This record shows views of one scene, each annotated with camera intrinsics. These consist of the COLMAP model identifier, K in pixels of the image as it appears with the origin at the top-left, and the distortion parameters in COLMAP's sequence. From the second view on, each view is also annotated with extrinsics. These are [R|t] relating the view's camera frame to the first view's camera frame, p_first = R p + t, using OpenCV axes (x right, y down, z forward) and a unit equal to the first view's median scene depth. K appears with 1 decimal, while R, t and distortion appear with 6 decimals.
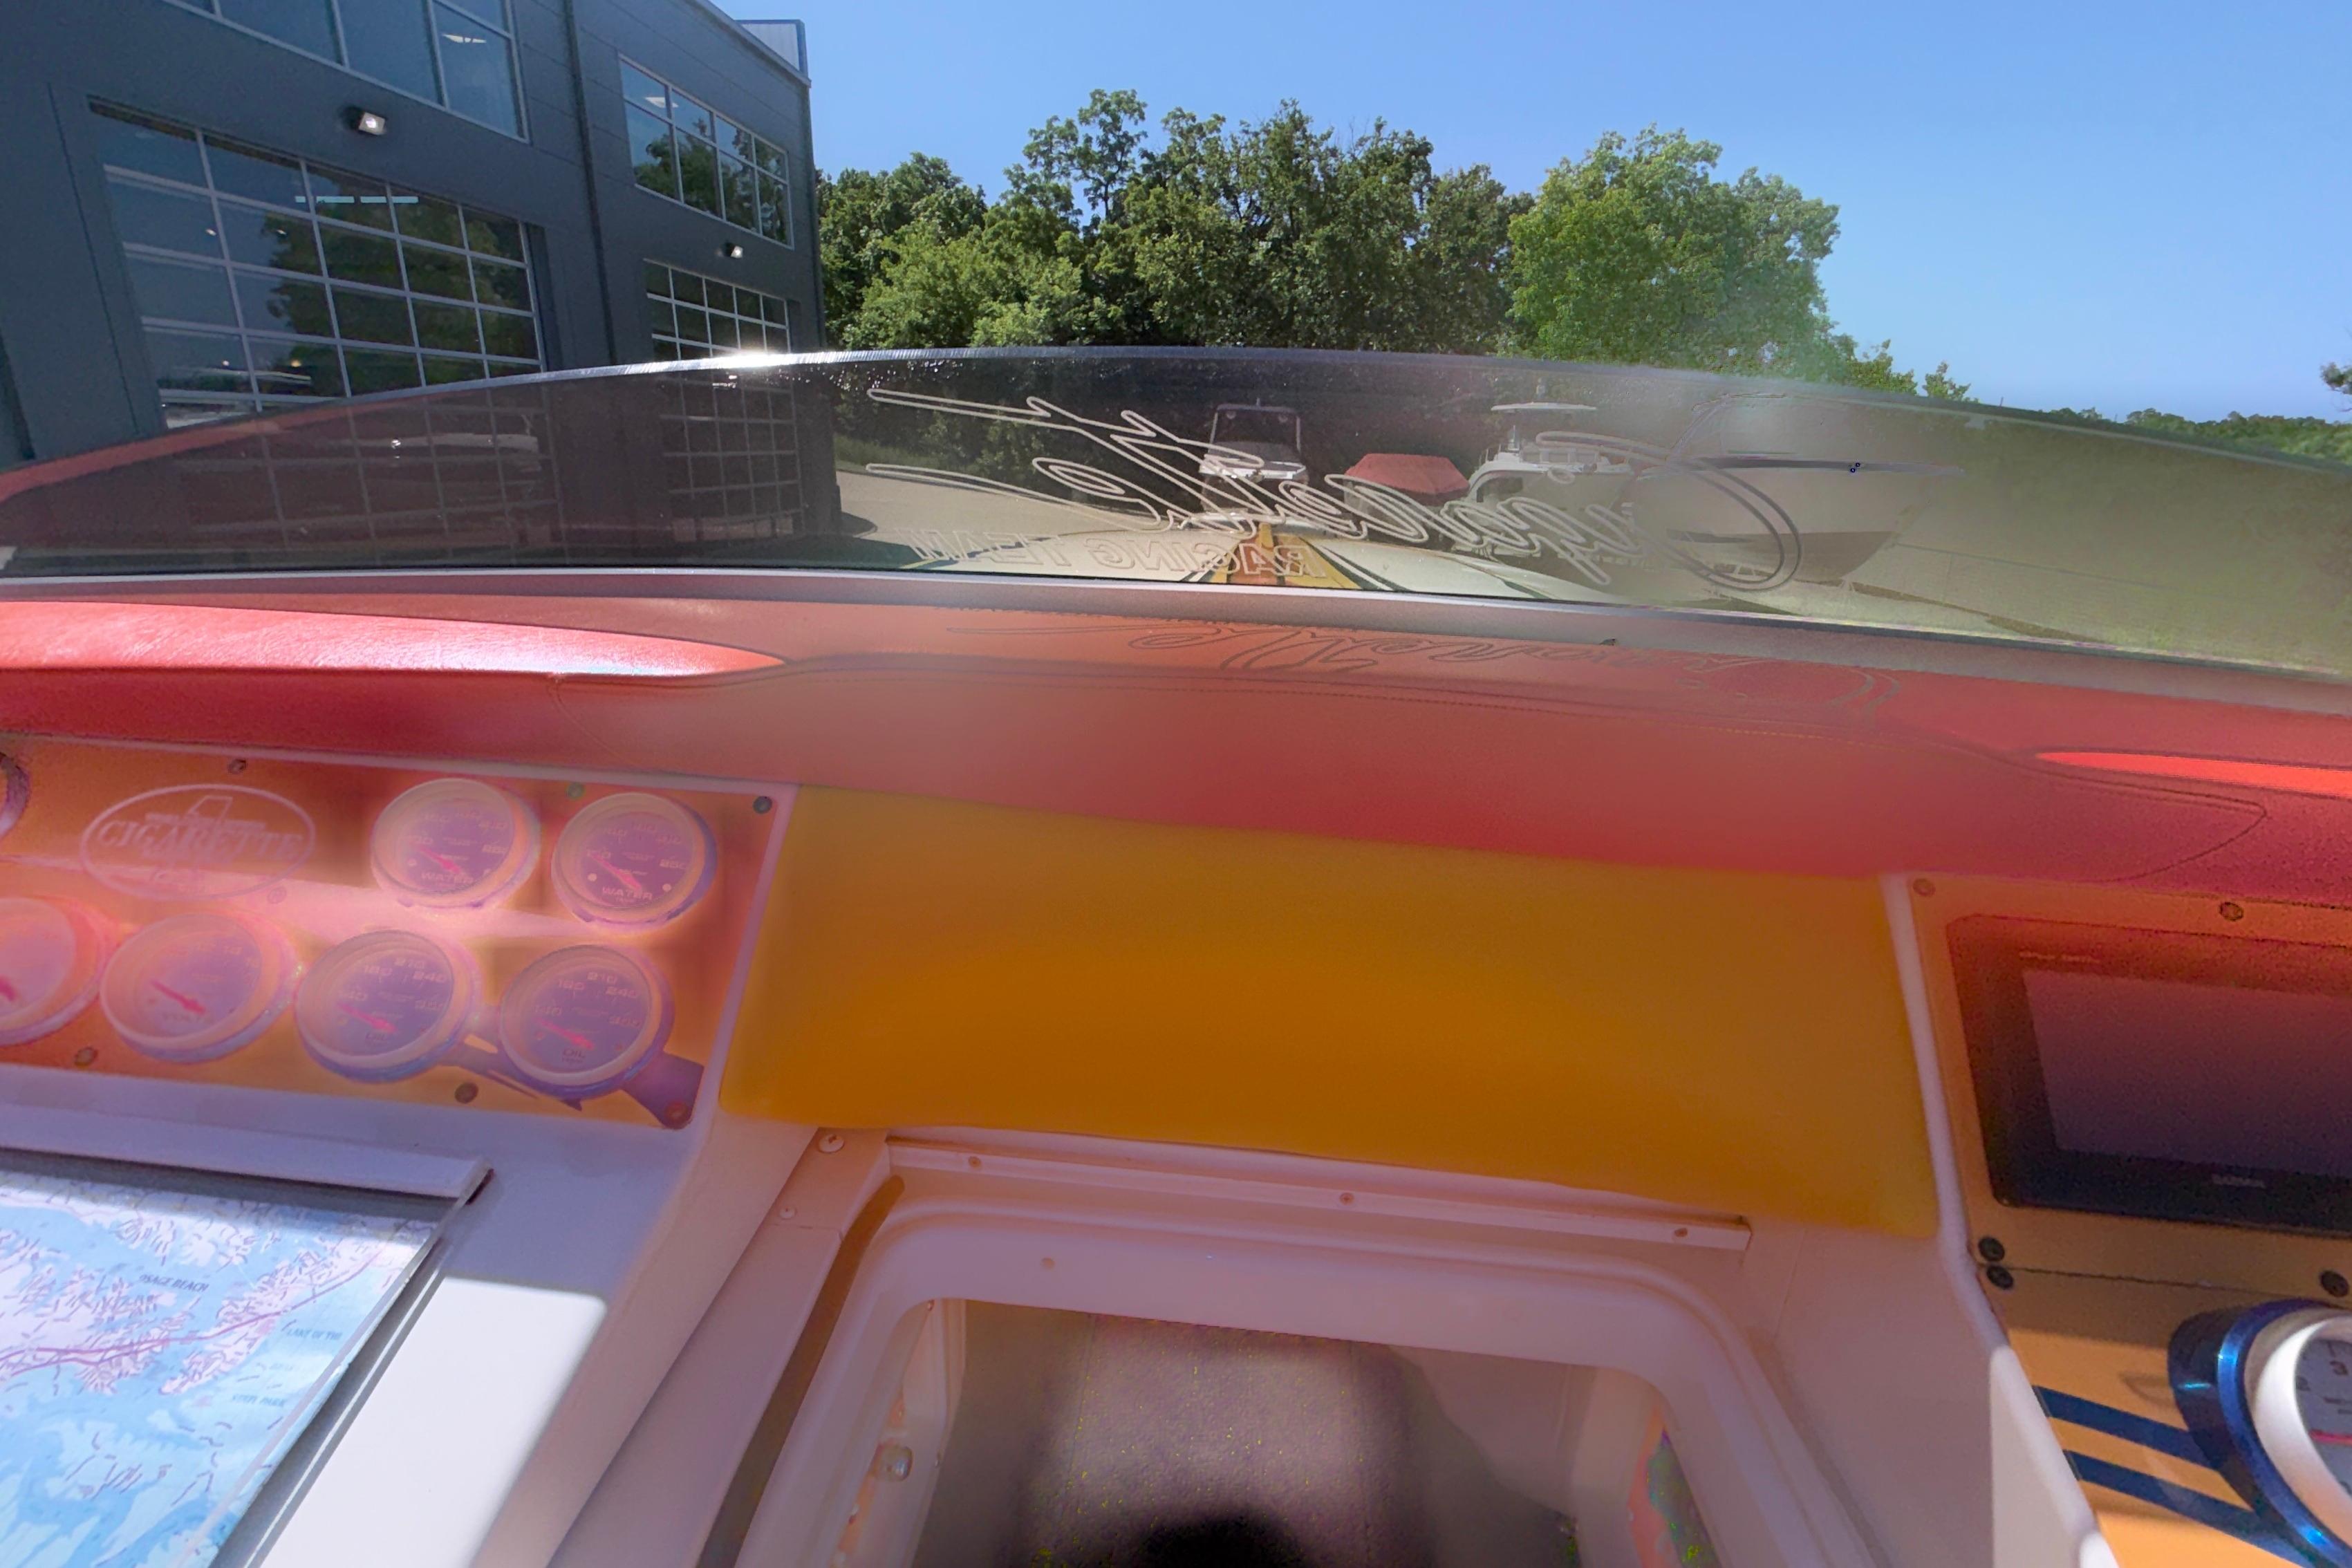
lens RADIAL K [[1124.3, 0, 1166.6], [0, 1124.3, 761.9], [0, 0, 1]] dist [-0.001512, -0.000447]
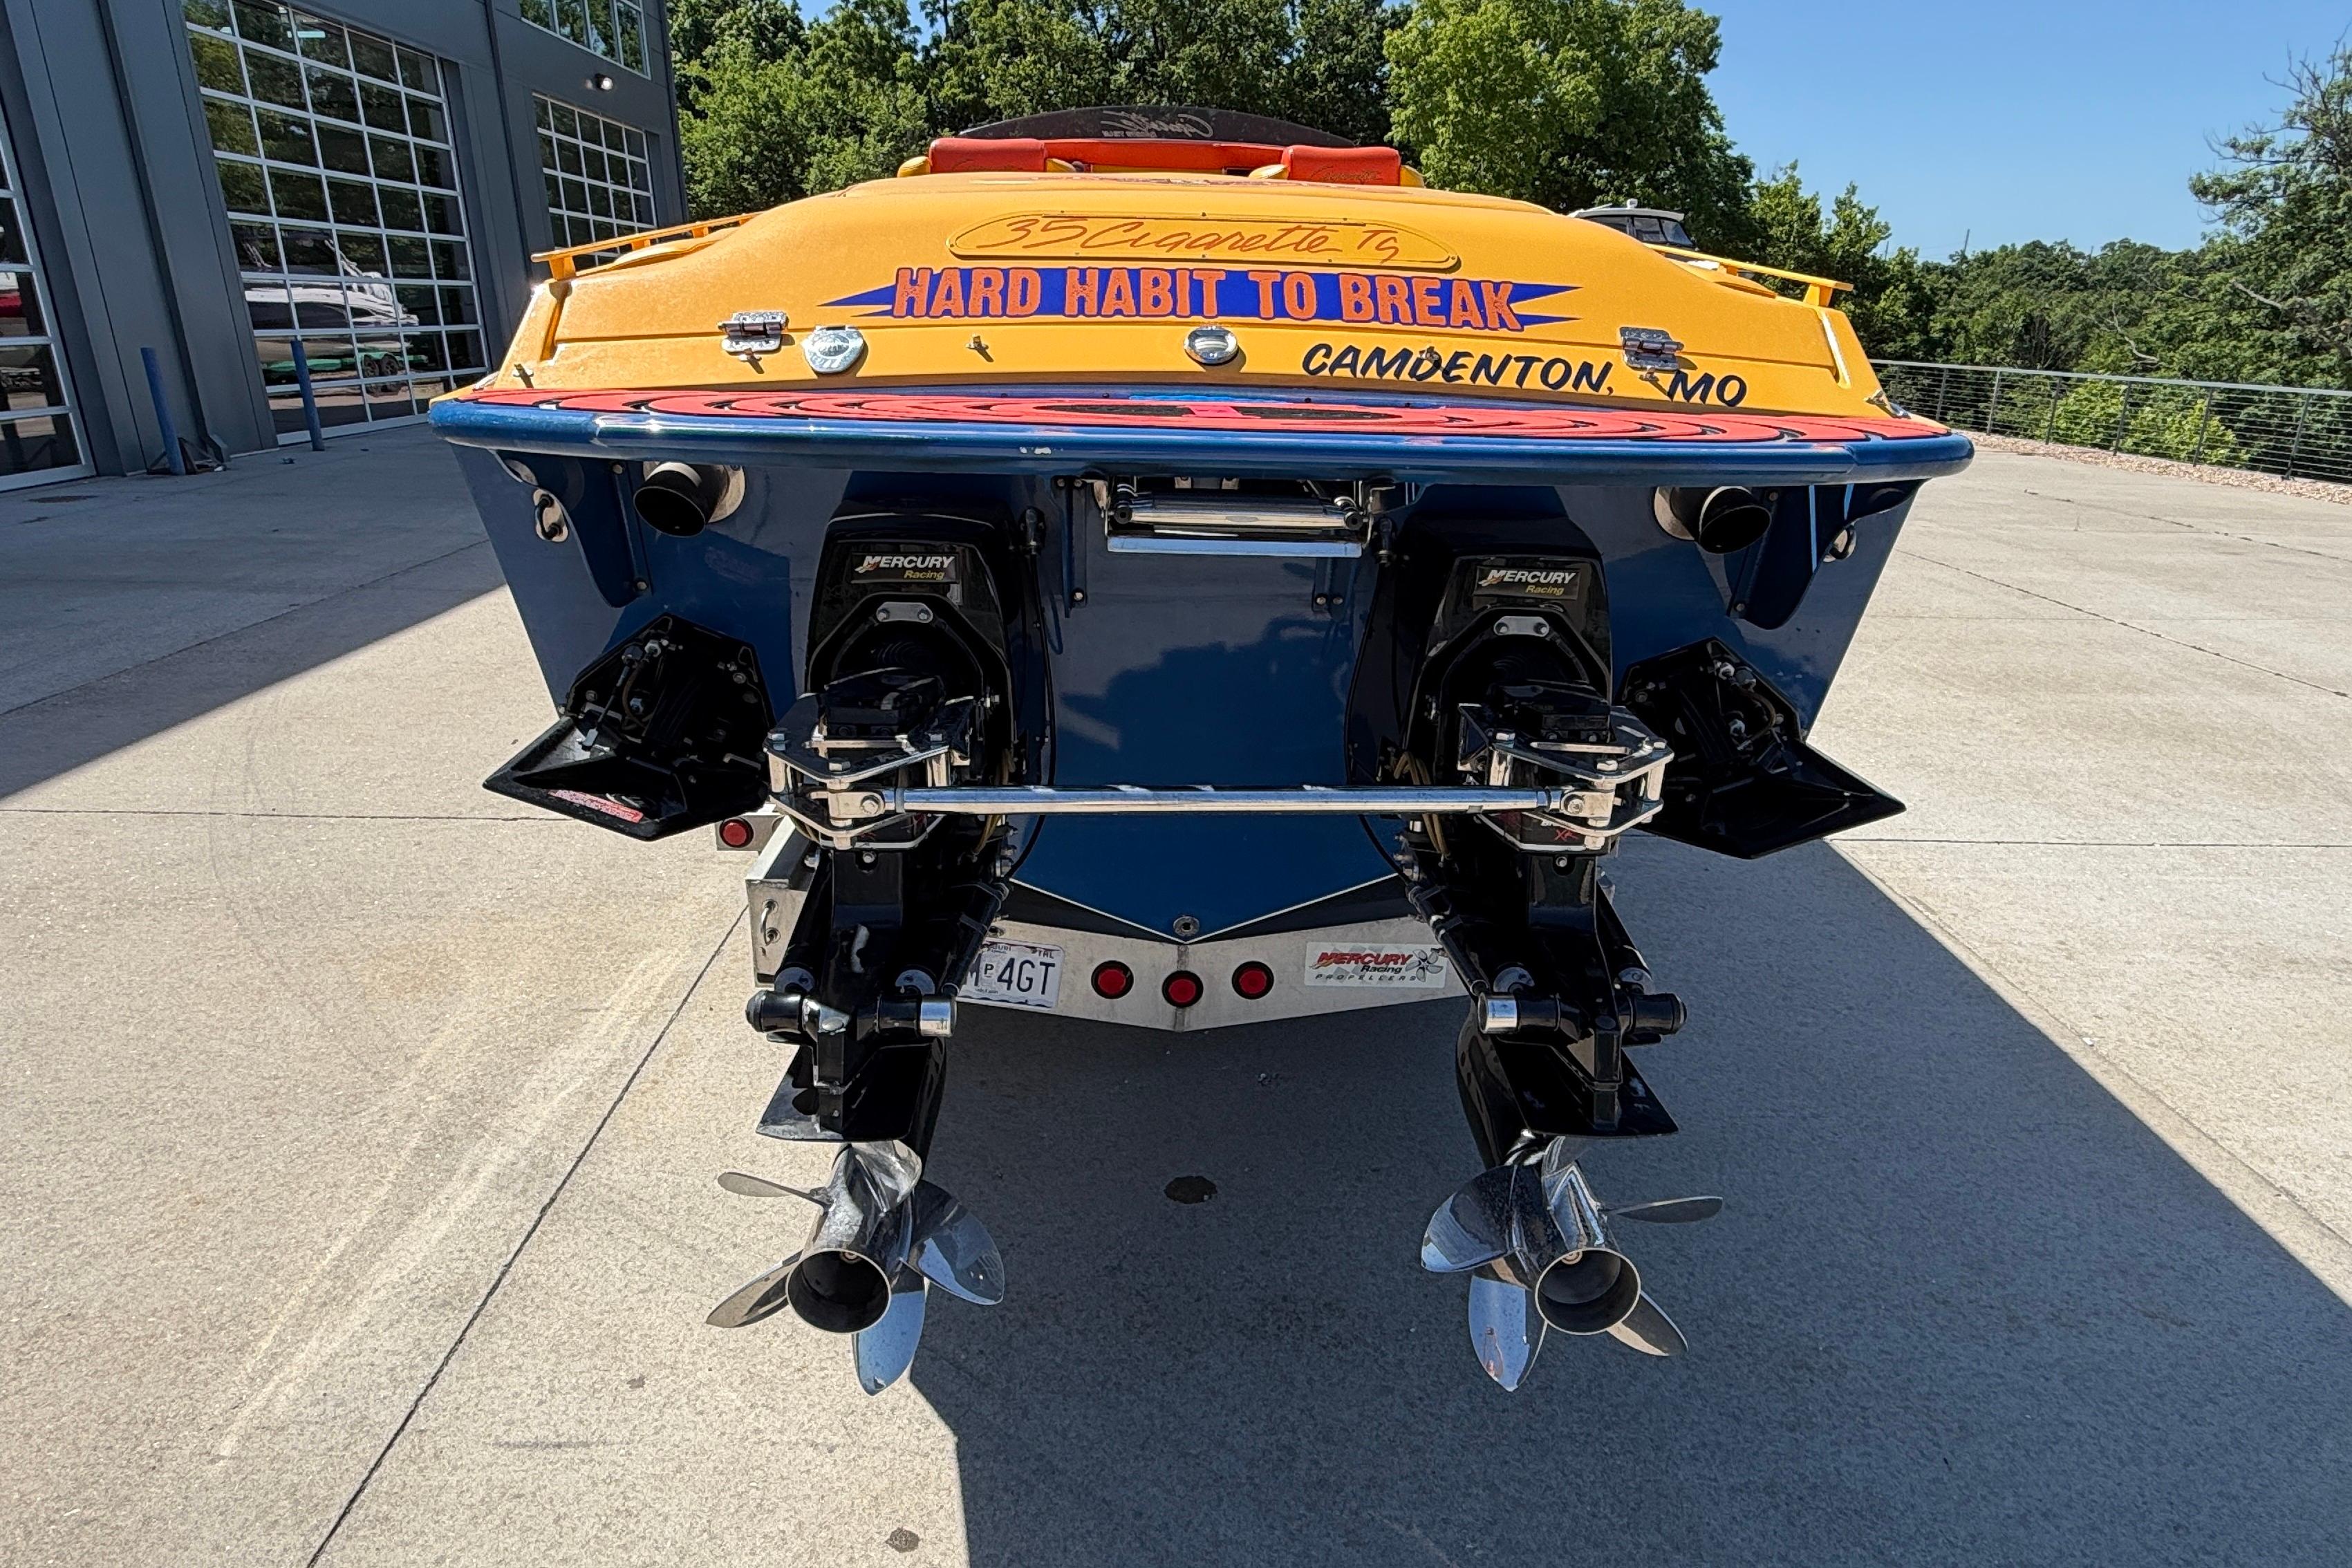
lens RADIAL K [[1352.4, 0, 1167.3], [0, 1352.4, 789.9], [0, 0, 1]] dist [0.002847, -0.002031]
pose [[0.994206, -0.059965, 0.089215, -0.014262], [0.054314, 0.996440, 0.064472, 0.059141], [-0.092764, -0.059253, 0.993924, -0.135729]]
